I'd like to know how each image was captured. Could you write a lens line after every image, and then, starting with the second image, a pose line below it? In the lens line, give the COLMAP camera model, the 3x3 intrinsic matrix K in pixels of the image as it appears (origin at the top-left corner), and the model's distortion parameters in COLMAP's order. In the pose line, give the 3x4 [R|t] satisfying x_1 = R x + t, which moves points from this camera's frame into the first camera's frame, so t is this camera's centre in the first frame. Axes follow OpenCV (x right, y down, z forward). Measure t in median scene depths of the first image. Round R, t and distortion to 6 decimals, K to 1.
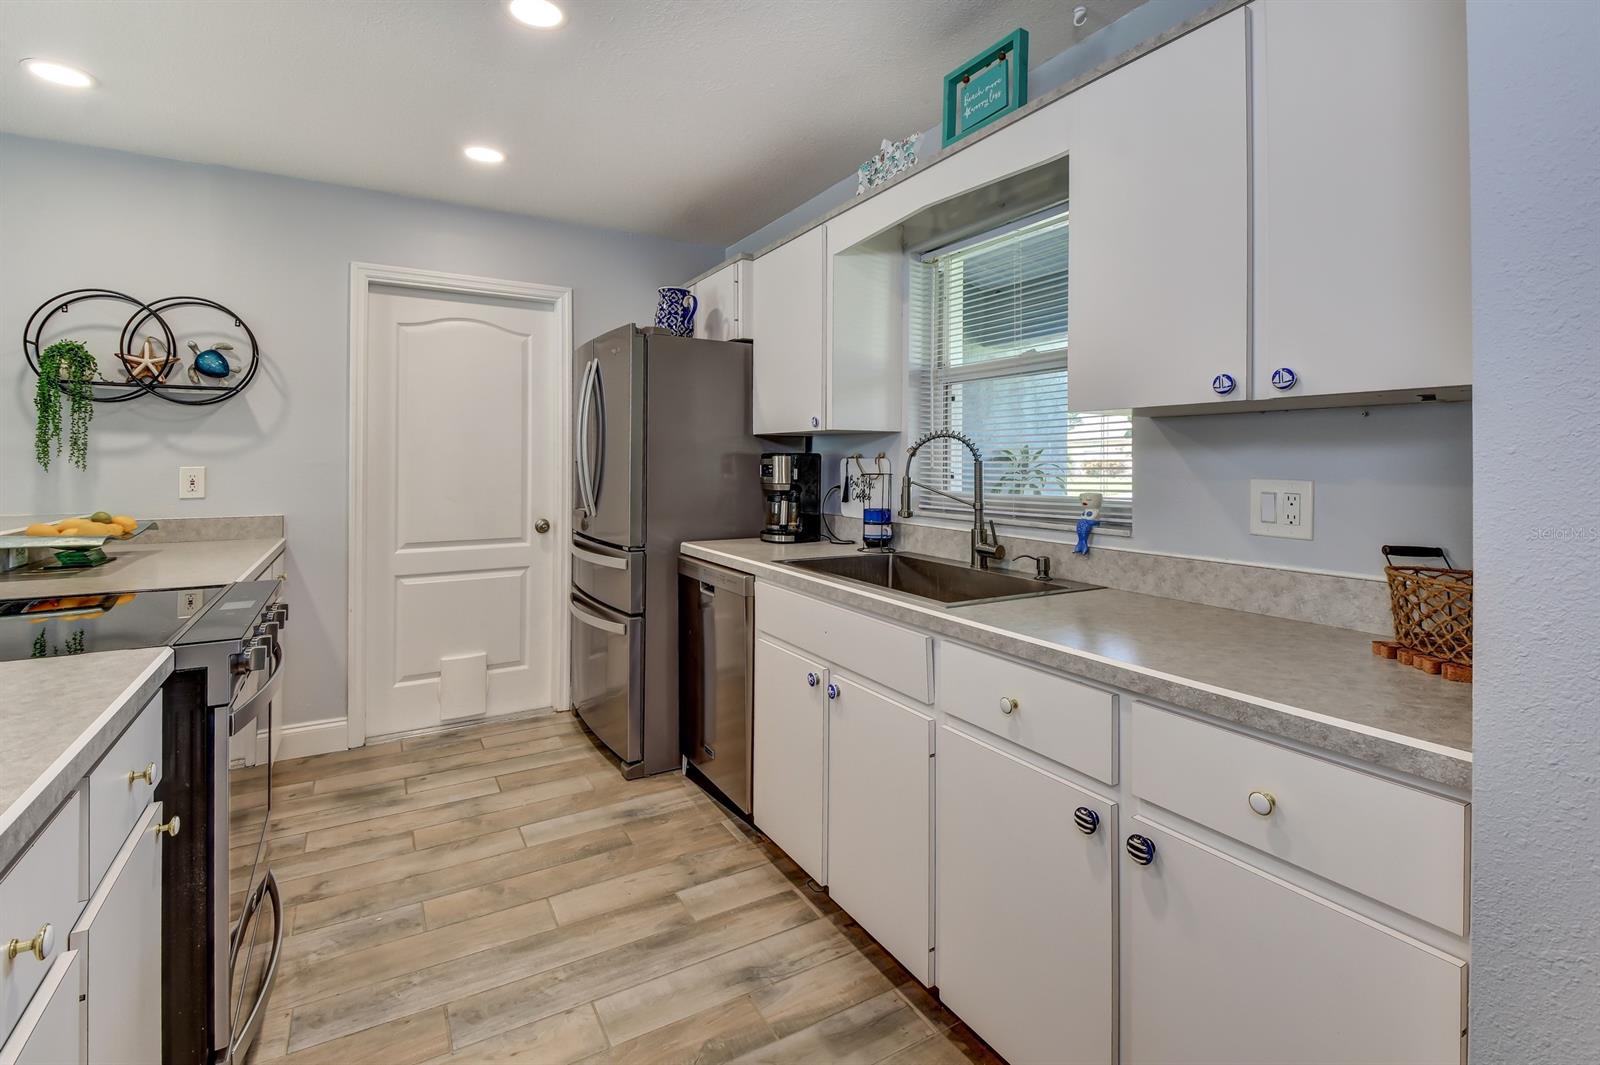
lens RADIAL K [[739.9, 0, 804.2], [0, 739.9, 445.1], [0, 0, 1]] dist [0.030729, -0.025964]
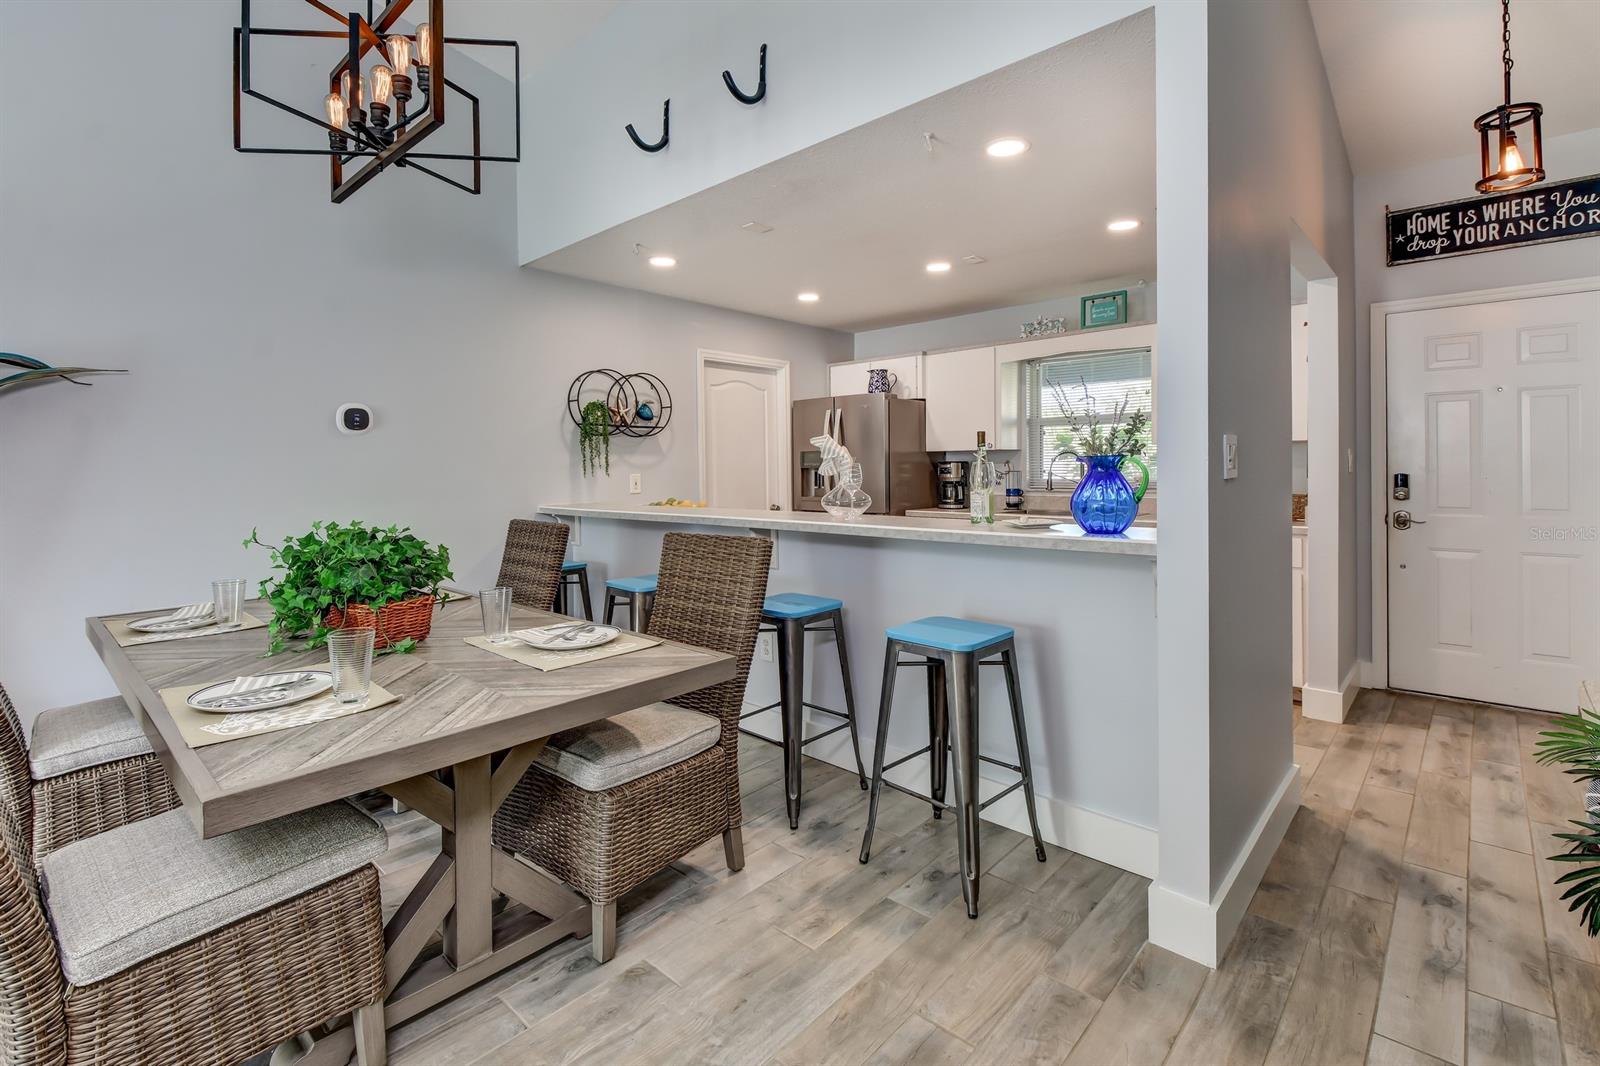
lens RADIAL K [[727.0, 0, 800.8], [0, 727.0, 472.0], [0, 0, 1]] dist [0.000800, -0.010086]
pose [[0.959328, -0.016357, 0.281819, -1.007515], [0.008366, 0.999529, 0.029536, -0.022241], [-0.282169, -0.025977, 0.959013, -0.727450]]
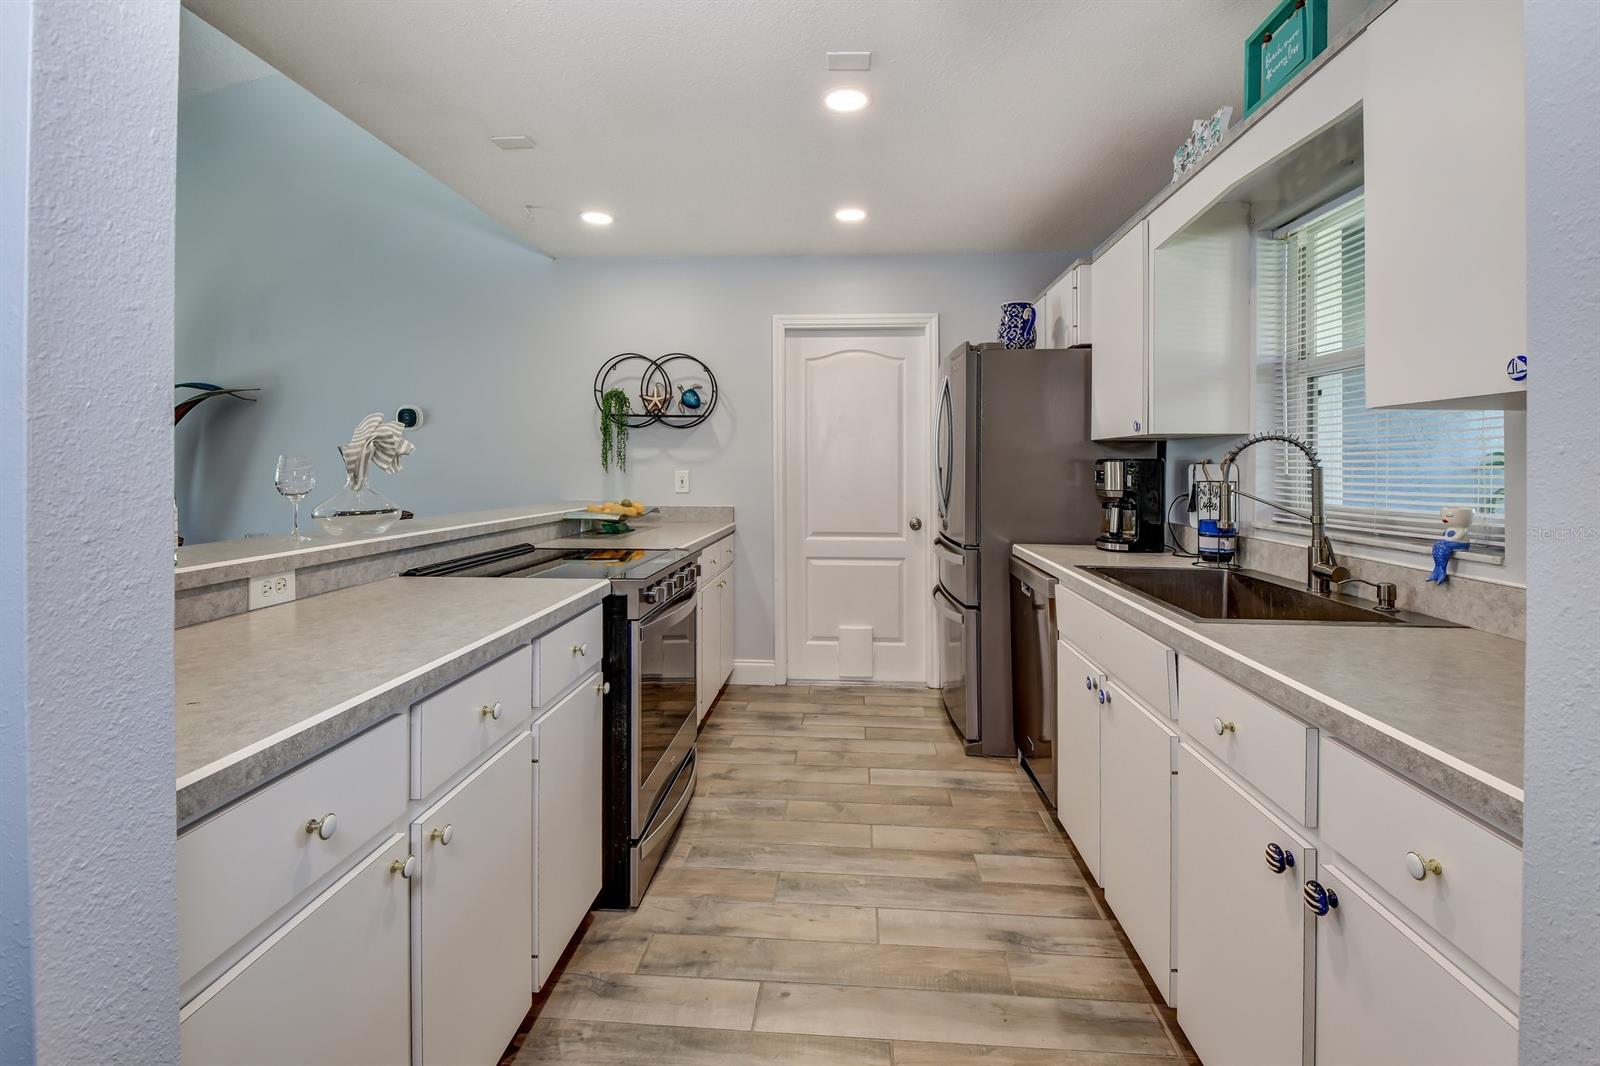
lens RADIAL K [[730.8, 0, 799.7], [0, 730.8, 463.9], [0, 0, 1]] dist [0.032968, -0.024167]
pose [[0.818439, -0.001489, -0.574591, 0.201977], [0.010254, 0.999875, 0.012015, 0.001197], [0.574501, -0.015725, 0.818353, -0.033756]]
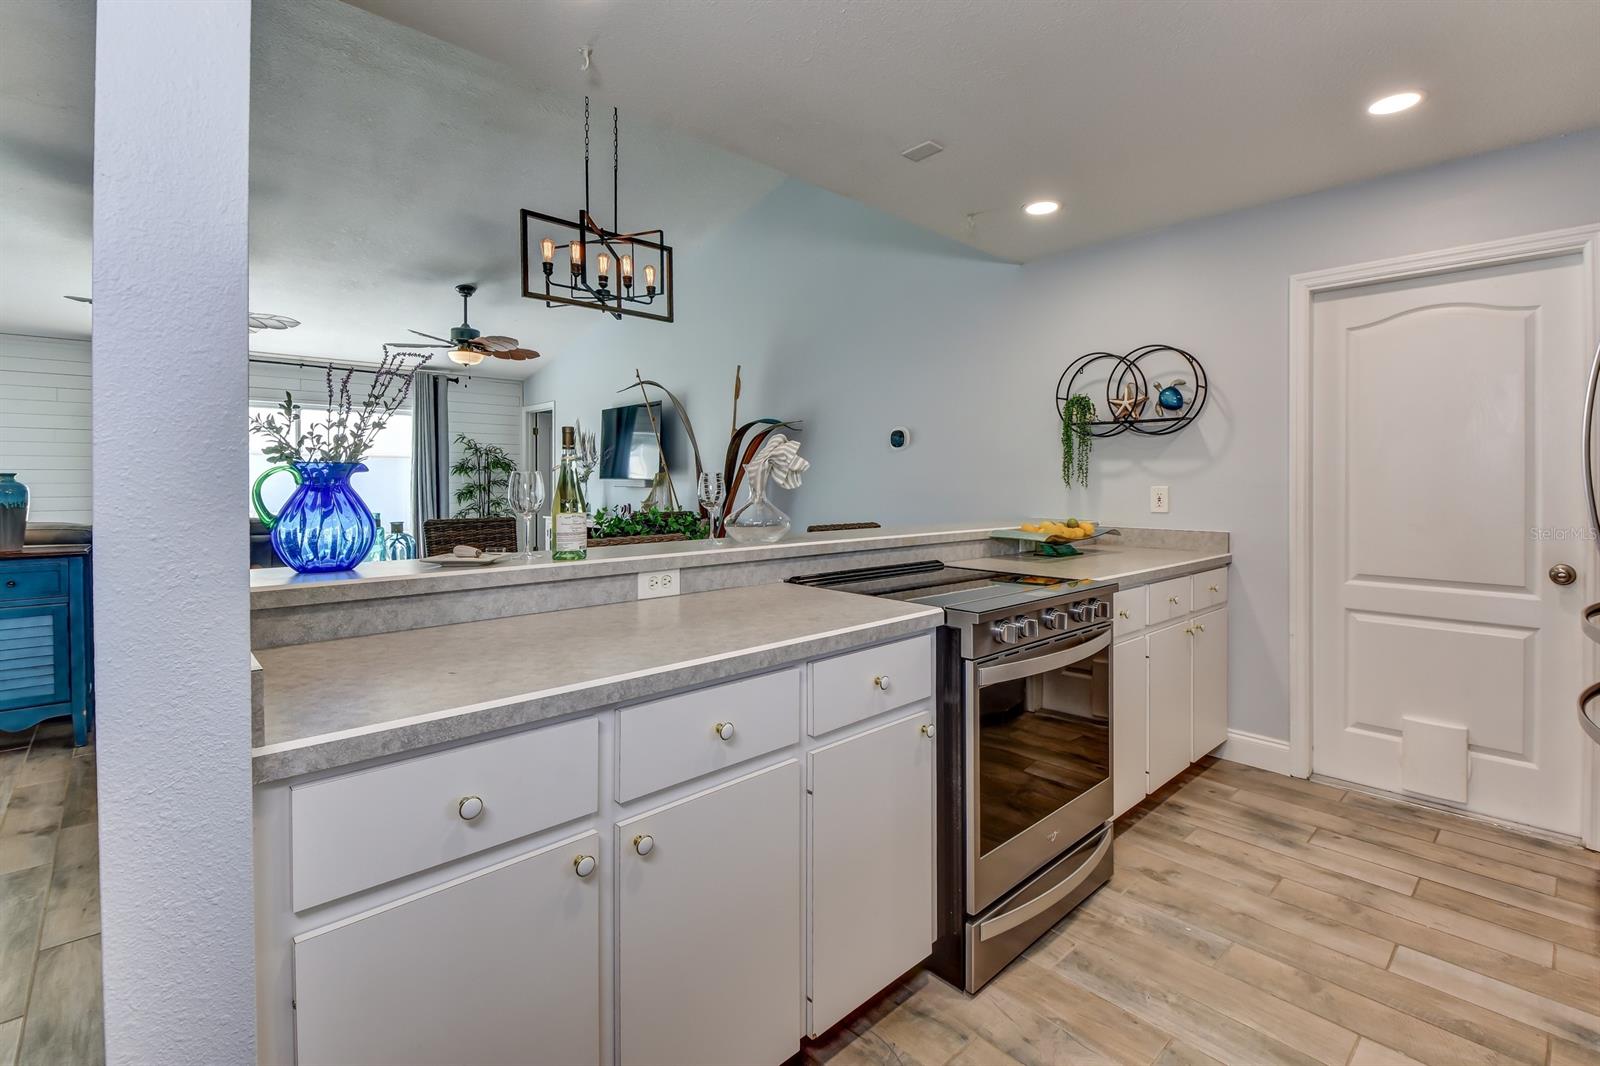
lens RADIAL K [[726.1, 0, 817.1], [0, 726.1, 484.5], [0, 0, 1]] dist [0.024306, -0.016380]
pose [[0.212344, 0.004094, -0.977186, 0.229399], [0.017934, 0.999806, 0.008086, 0.007495], [0.977030, -0.019242, 0.212230, 0.232201]]
